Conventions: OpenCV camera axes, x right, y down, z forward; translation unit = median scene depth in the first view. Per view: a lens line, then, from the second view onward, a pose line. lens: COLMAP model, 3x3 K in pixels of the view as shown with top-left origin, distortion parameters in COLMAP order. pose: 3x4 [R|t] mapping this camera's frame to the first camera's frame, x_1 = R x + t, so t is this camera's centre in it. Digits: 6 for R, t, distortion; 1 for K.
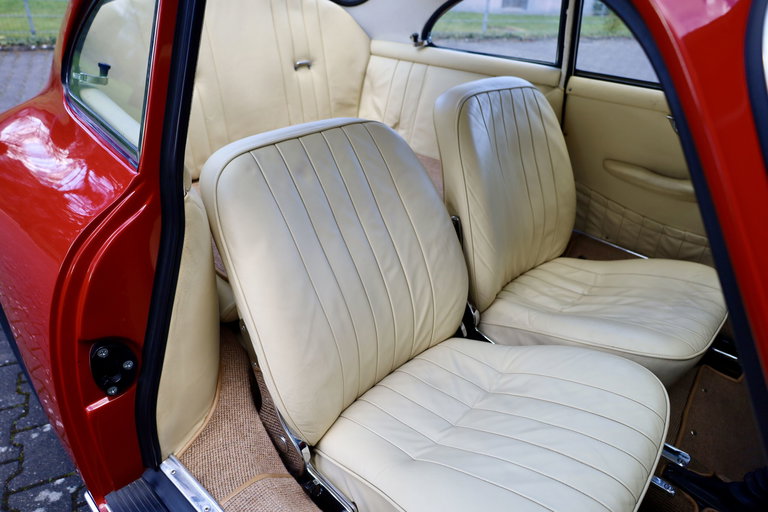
lens RADIAL K [[515.8, 0, 384.0], [0, 515.8, 256.0], [0, 0, 1]] dist [-0.005399, -0.003954]
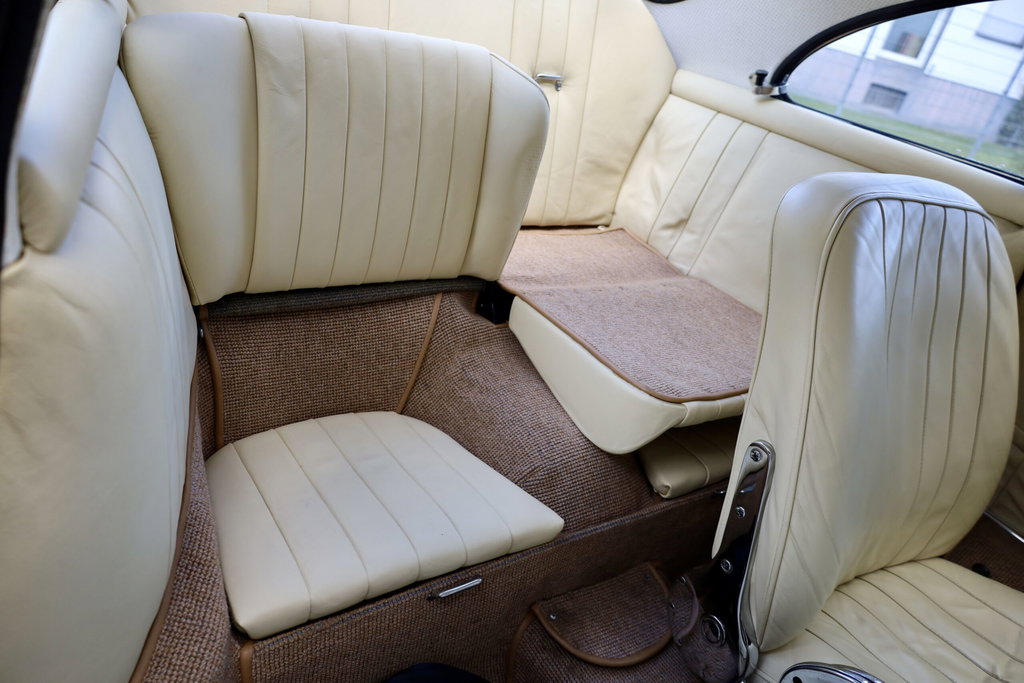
lens RADIAL K [[687.8, 0, 512.0], [0, 687.8, 341.5], [0, 0, 1]] dist [-0.005399, -0.003954]
pose [[0.952266, 0.266501, -0.148884, -0.006506], [-0.274031, 0.961182, -0.032199, -0.060102], [0.134524, 0.071461, 0.988330, 0.265590]]
